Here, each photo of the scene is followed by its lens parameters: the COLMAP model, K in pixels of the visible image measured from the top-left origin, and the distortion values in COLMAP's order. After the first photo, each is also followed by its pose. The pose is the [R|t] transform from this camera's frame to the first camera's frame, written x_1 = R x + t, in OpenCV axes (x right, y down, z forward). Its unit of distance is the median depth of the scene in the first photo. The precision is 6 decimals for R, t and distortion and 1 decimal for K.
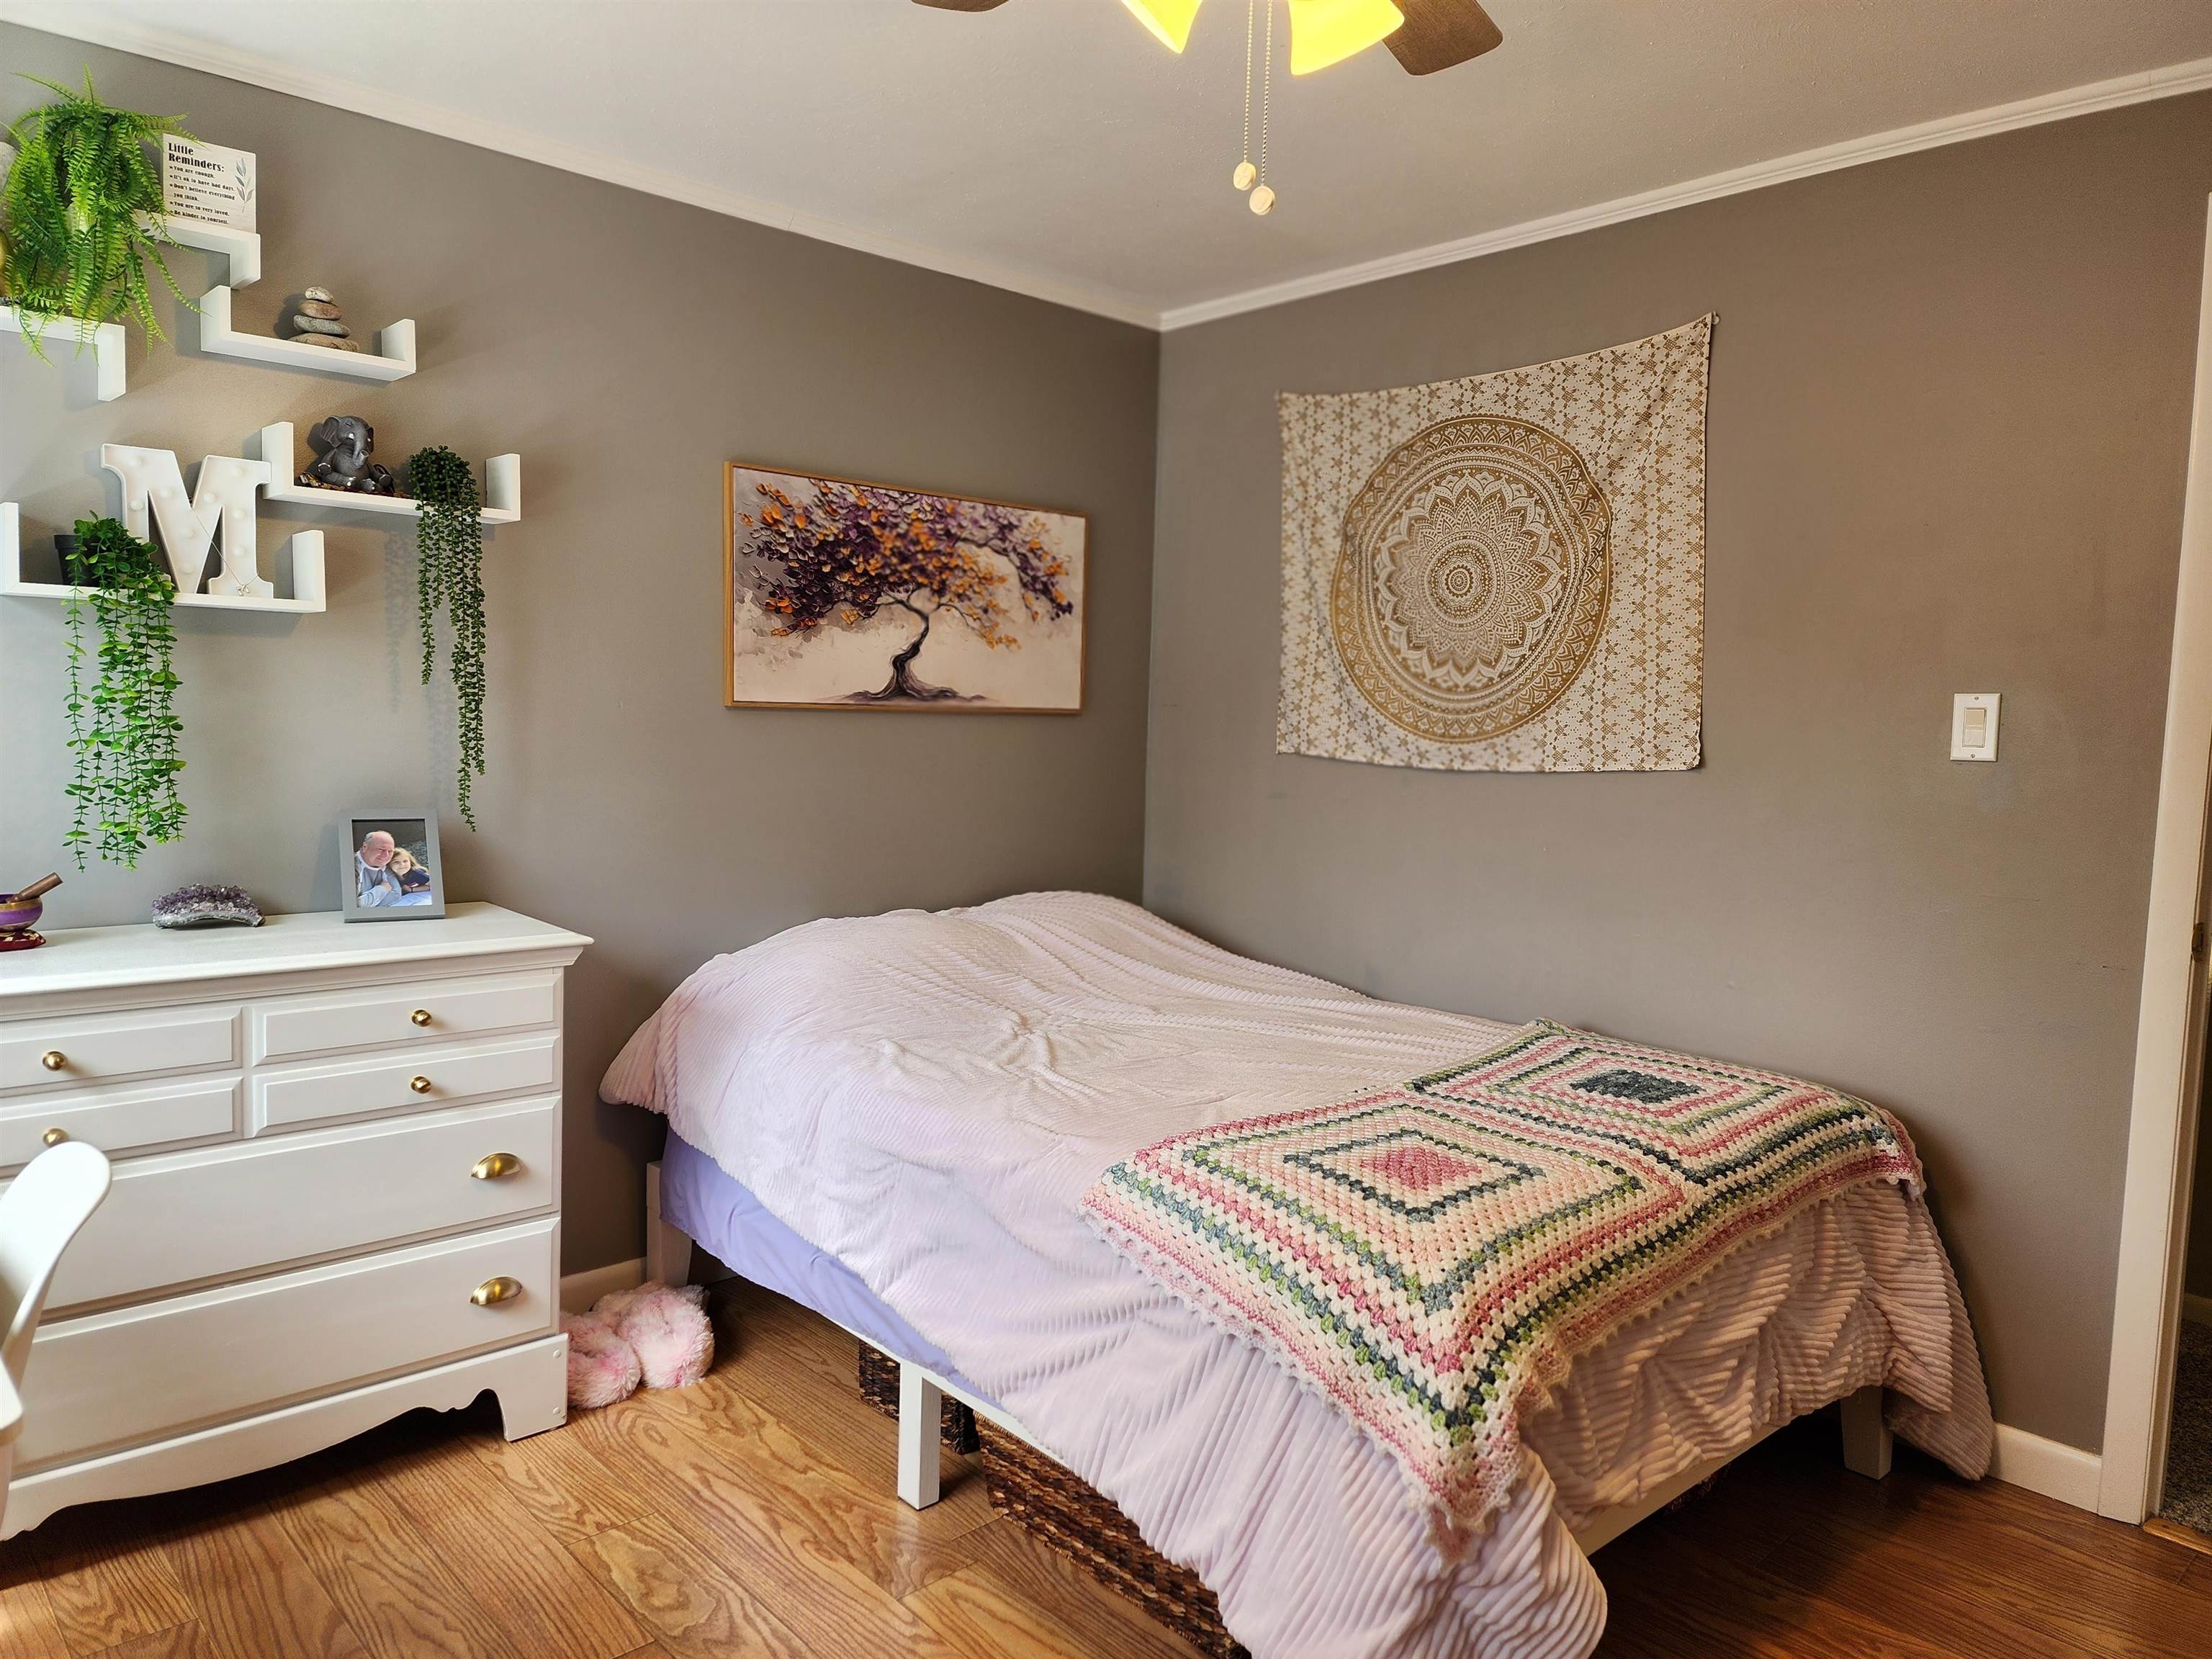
lens RADIAL K [[1486.6, 0, 1096.2], [0, 1486.6, 838.1], [0, 0, 1]] dist [0.120796, -0.126886]
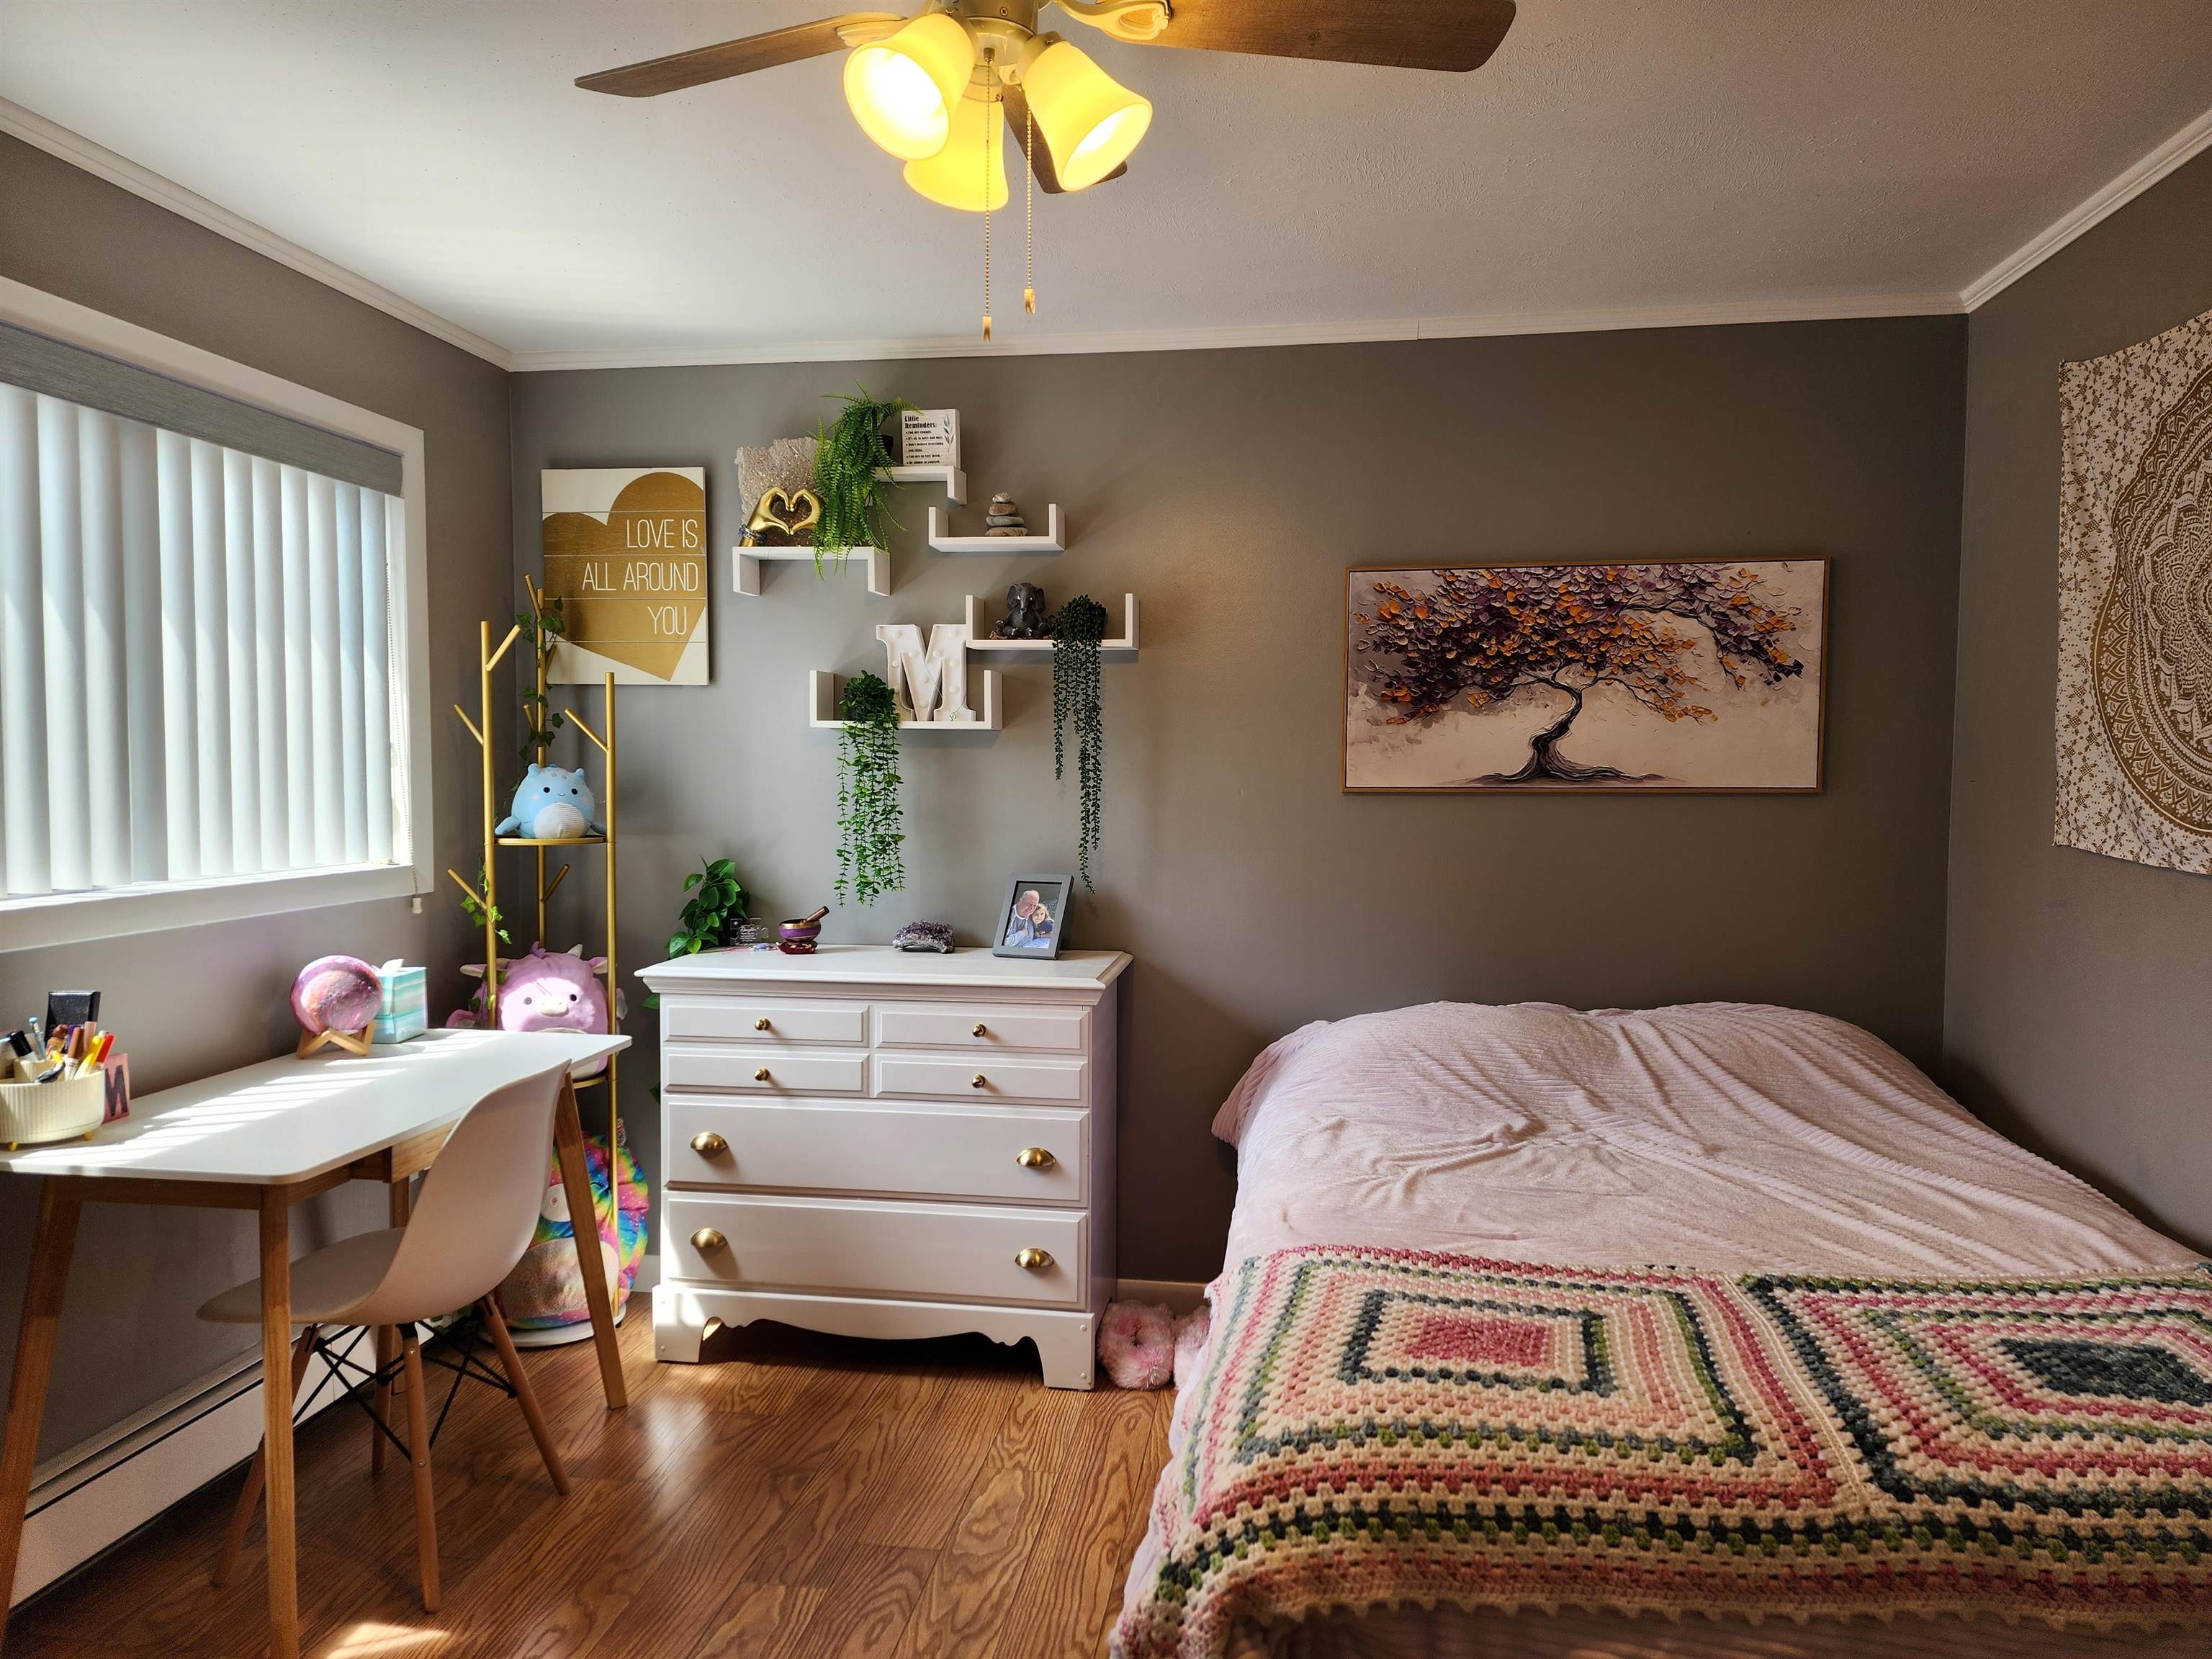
lens RADIAL K [[1486.6, 0, 1096.2], [0, 1486.6, 838.1], [0, 0, 1]] dist [0.120796, -0.126886]
pose [[0.622613, 0.015677, -0.782373, 0.475405], [-0.057486, 0.998014, -0.025749, -0.016449], [0.780416, 0.061007, 0.622277, 0.191471]]
